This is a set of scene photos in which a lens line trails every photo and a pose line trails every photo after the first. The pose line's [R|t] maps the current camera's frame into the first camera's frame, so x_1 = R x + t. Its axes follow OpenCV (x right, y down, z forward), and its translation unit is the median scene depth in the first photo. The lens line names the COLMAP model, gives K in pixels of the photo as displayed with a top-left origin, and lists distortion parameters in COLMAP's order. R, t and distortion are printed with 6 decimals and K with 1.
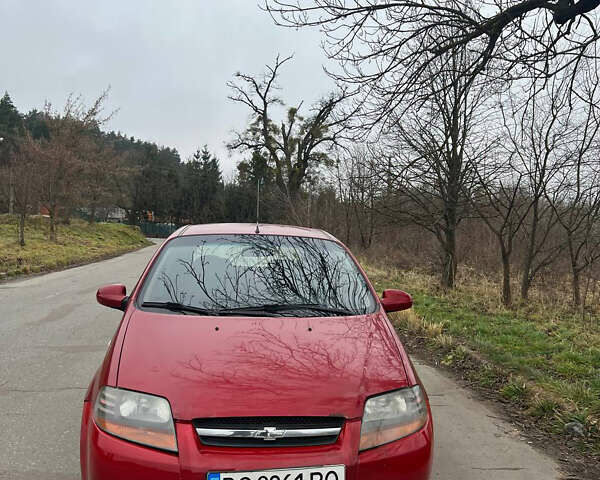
lens RADIAL K [[599.2, 0, 304.6], [0, 599.2, 242.1], [0, 0, 1]] dist [0.031816, 0.000000]
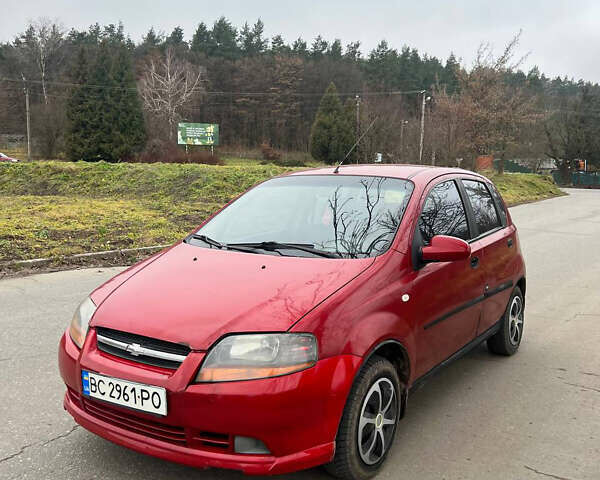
lens RADIAL K [[599.2, 0, 306.4], [0, 599.2, 239.5], [0, 0, 1]] dist [0.031816, 0.000000]
pose [[0.762597, 0.049393, -0.644985, 0.136147], [-0.000167, 0.997096, 0.076160, 0.004689], [0.646874, -0.057972, 0.760390, 0.056506]]
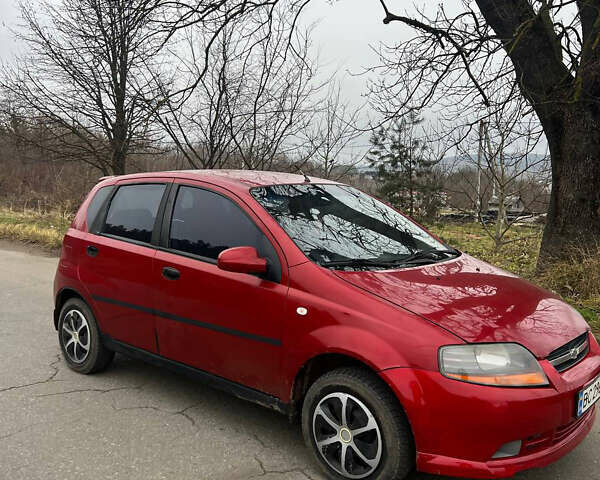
lens RADIAL K [[599.2, 0, 294.5], [0, 599.2, 244.1], [0, 0, 1]] dist [0.031816, 0.000000]
pose [[0.738262, -0.090466, 0.668420, -0.194527], [0.012328, 0.992609, 0.120728, -0.008374], [-0.674401, -0.080889, 0.733921, 0.076600]]
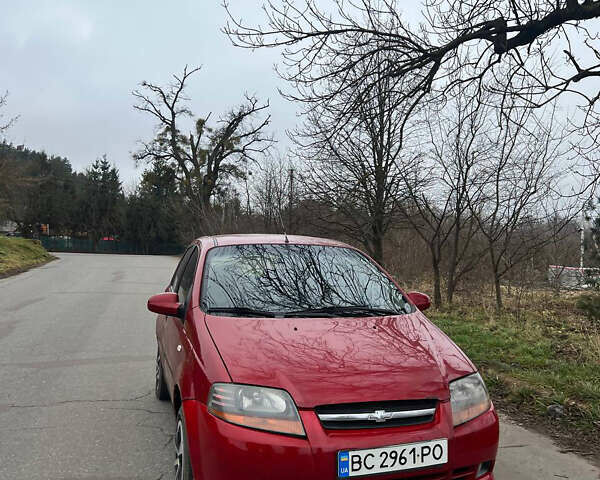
lens RADIAL K [[599.2, 0, 304.9], [0, 599.2, 236.2], [0, 0, 1]] dist [0.031816, 0.000000]
pose [[0.986311, -0.008840, 0.164659, -0.058999], [0.013590, 0.999523, -0.027745, 0.000874], [-0.164335, 0.029603, 0.985960, -0.018041]]
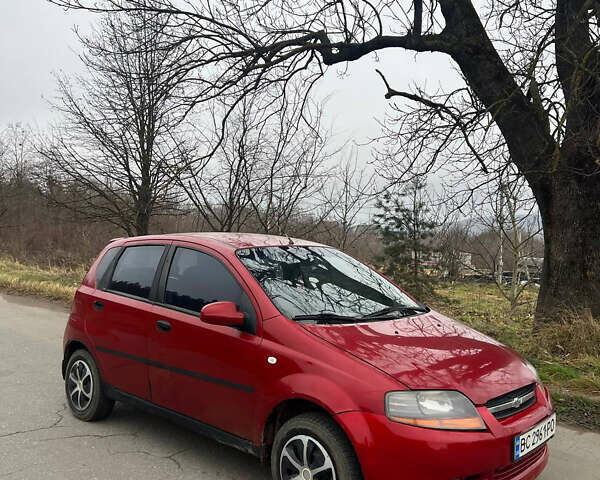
lens RADIAL K [[599.2, 0, 301.8], [0, 599.2, 236.1], [0, 0, 1]] dist [0.031816, 0.000000]
pose [[0.761760, -0.010241, 0.647778, -0.197117], [0.006493, 0.999946, 0.008173, -0.009988], [-0.647827, -0.002020, 0.761785, 0.043665]]
